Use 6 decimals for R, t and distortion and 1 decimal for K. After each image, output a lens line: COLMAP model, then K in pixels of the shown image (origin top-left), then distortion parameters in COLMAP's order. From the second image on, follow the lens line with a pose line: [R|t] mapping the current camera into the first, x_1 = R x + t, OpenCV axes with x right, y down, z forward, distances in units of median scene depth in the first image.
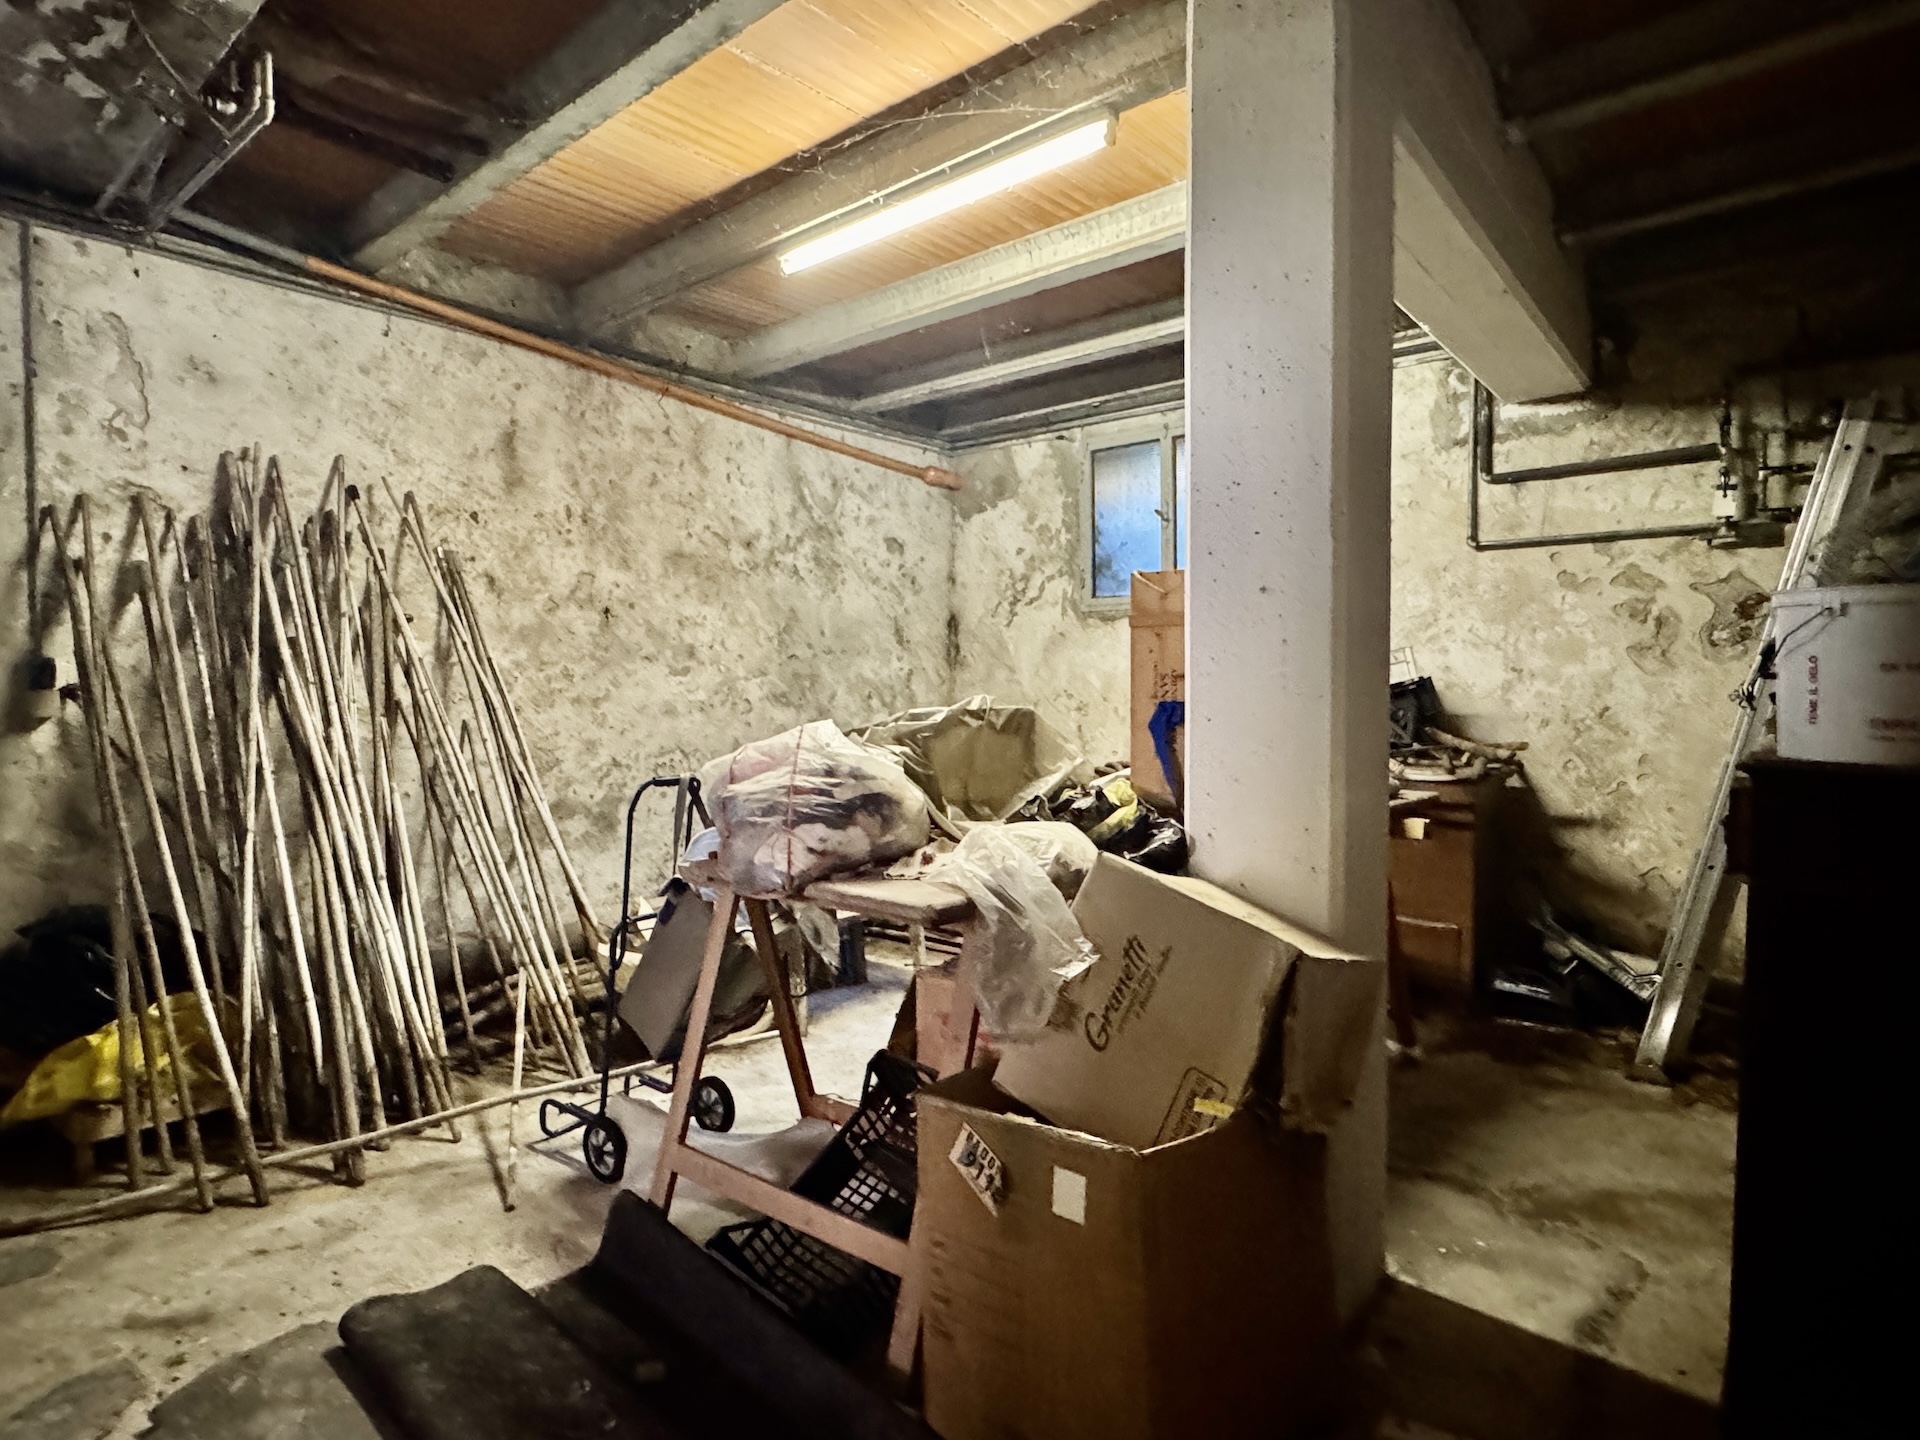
lens RADIAL K [[1058.3, 0, 960.2], [0, 1058.3, 714.3], [0, 0, 1]] dist [-0.002619, 0.000029]
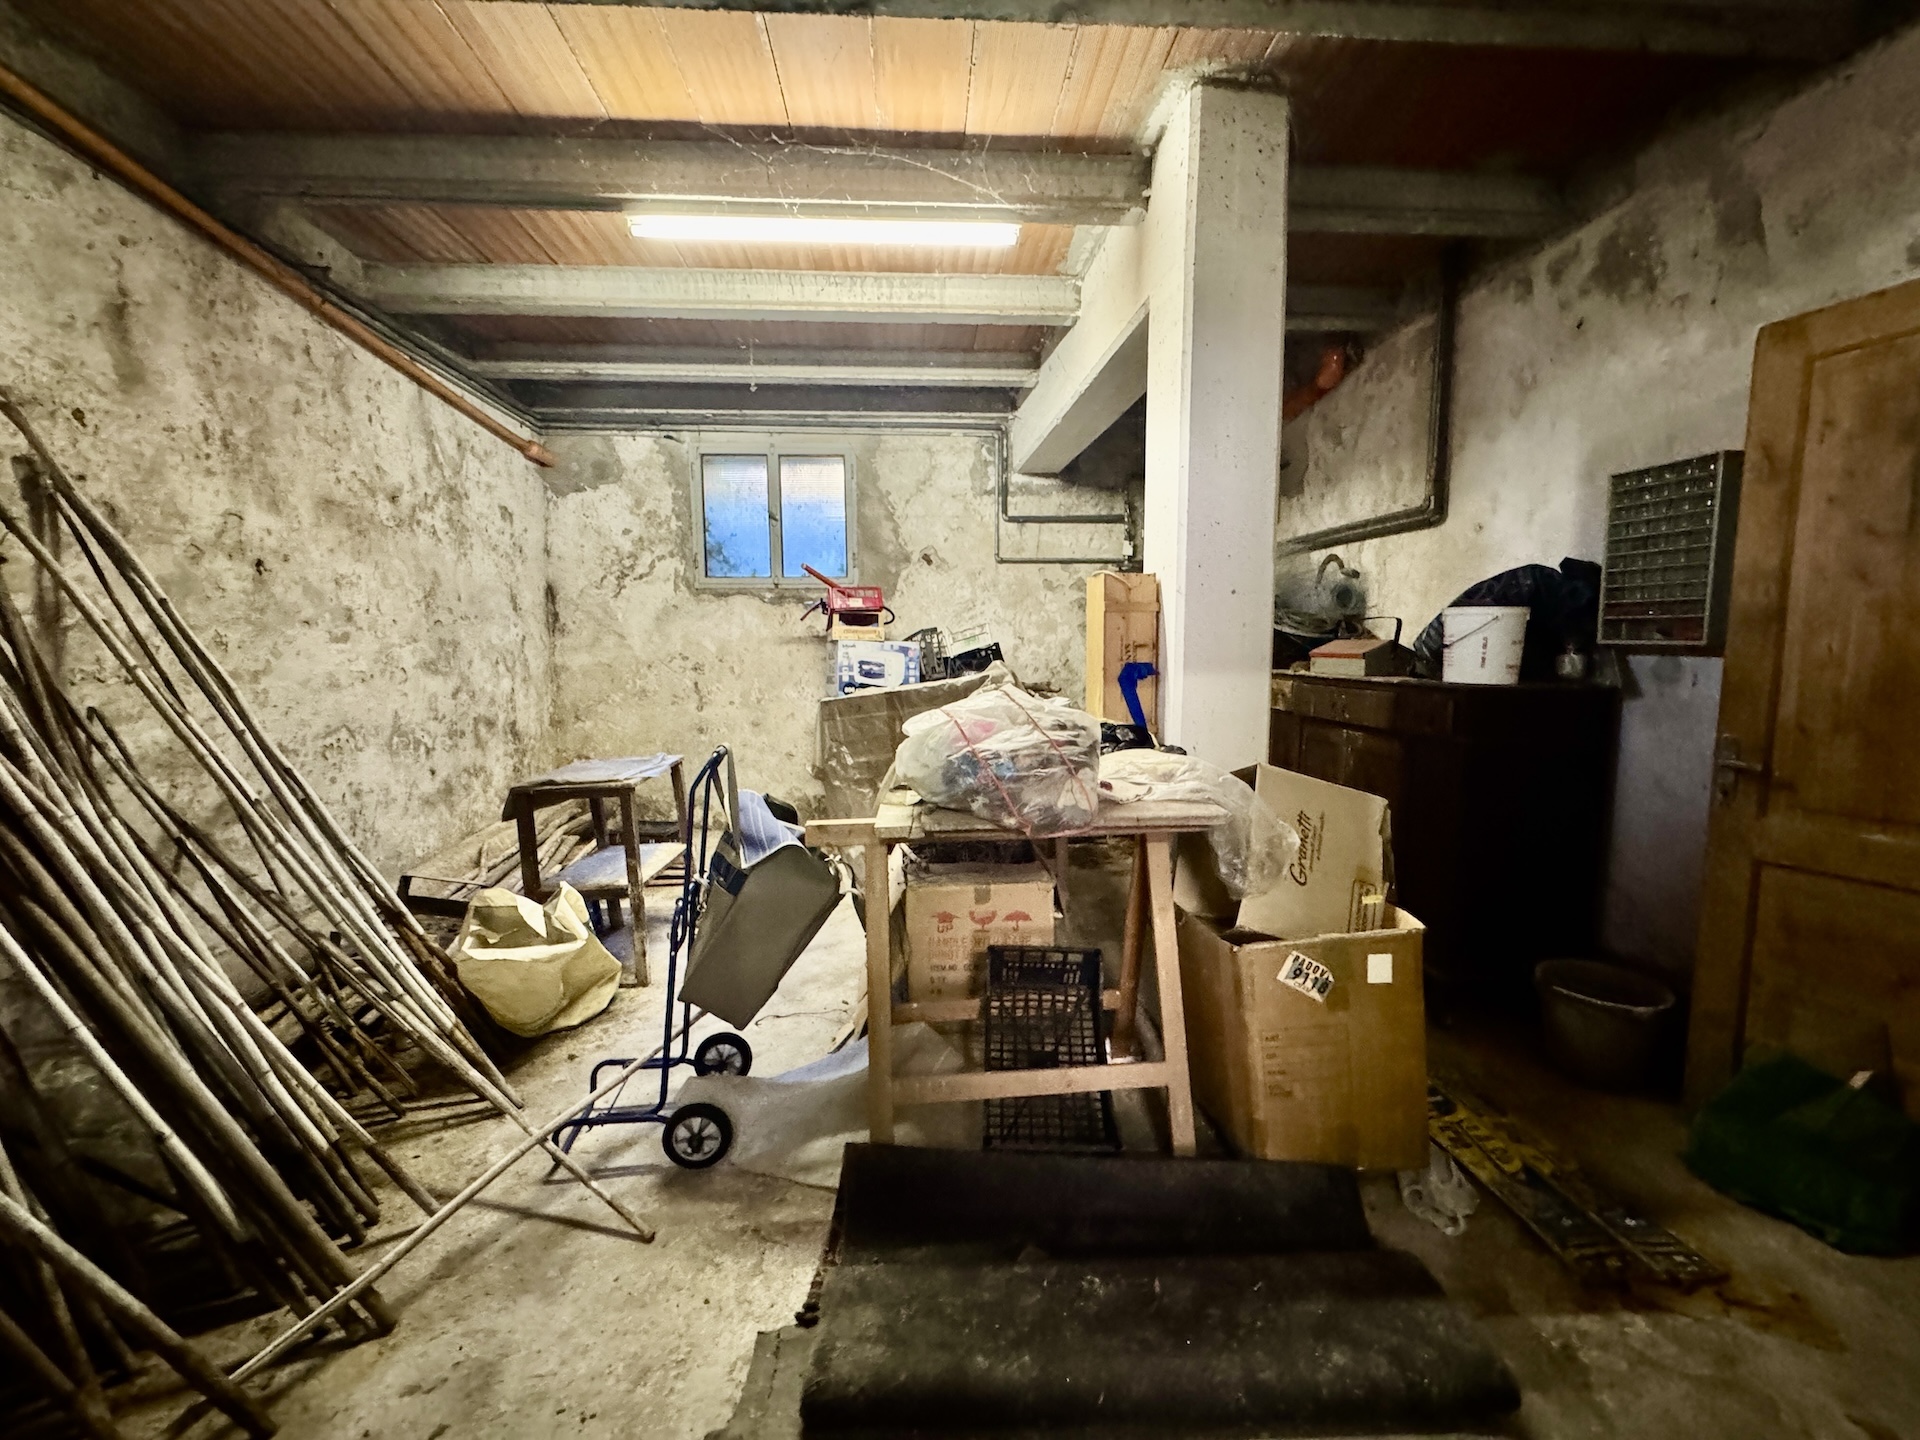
lens RADIAL K [[766.5, 0, 962.1], [0, 766.5, 716.7], [0, 0, 1]] dist [-0.001972, 0.000321]
pose [[0.711494, -0.070415, 0.699156, -0.341386], [0.024284, 0.996836, 0.075682, -0.010978], [-0.702273, -0.036869, 0.710953, 0.186036]]
